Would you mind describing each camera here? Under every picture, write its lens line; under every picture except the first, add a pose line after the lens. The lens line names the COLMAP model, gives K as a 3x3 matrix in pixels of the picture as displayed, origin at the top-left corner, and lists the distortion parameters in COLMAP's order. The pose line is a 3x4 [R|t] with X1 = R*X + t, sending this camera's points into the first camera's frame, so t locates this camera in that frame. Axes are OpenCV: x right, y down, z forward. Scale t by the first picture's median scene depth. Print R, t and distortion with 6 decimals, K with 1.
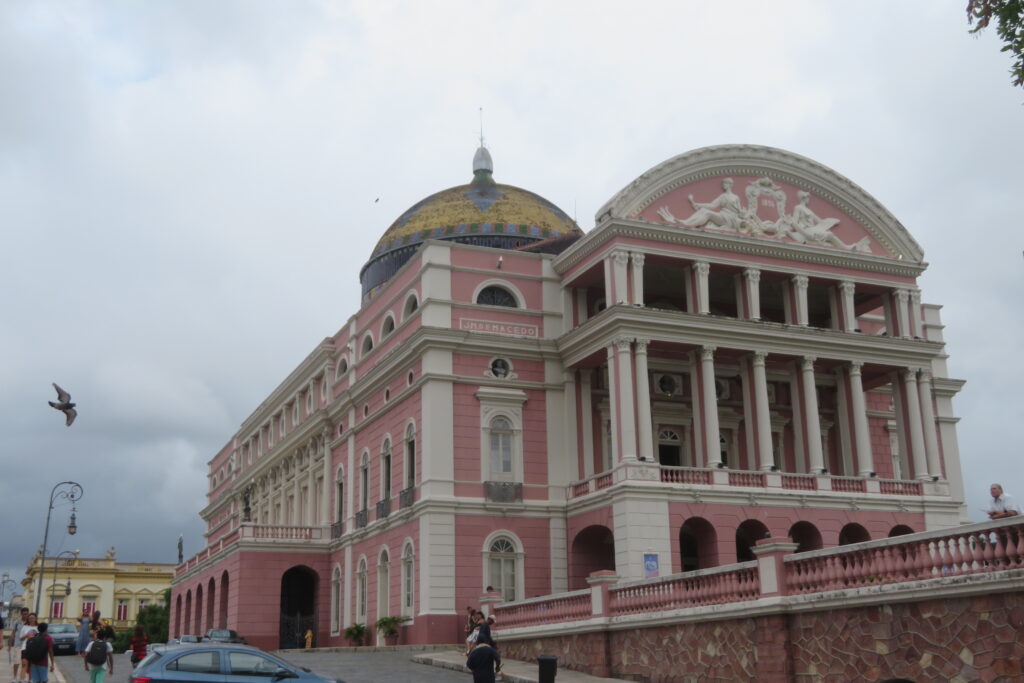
lens RADIAL K [[1181.3, 0, 512.0], [0, 1181.3, 341.5], [0, 0, 1]] dist [-0.011271, -0.005029]
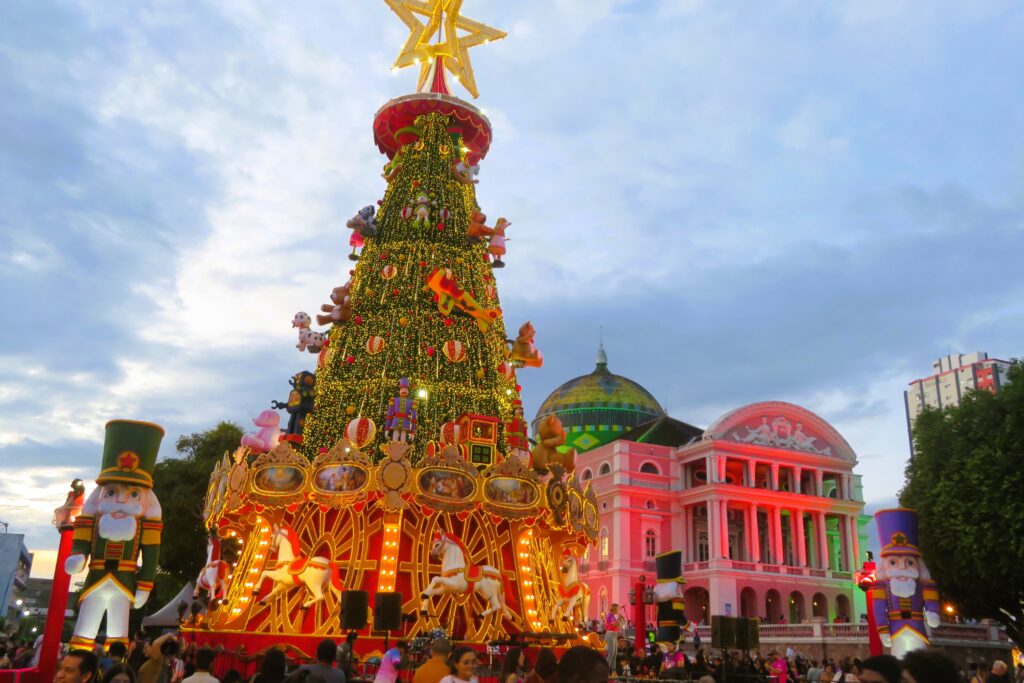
lens RADIAL K [[925.5, 0, 512.0], [0, 925.5, 341.5], [0, 0, 1]] dist [-0.003012, -0.000662]
pose [[0.997912, 0.063986, 0.008776, -0.283554], [-0.063493, 0.996823, -0.048083, -0.168251], [-0.011824, 0.047425, 0.998805, -0.621986]]
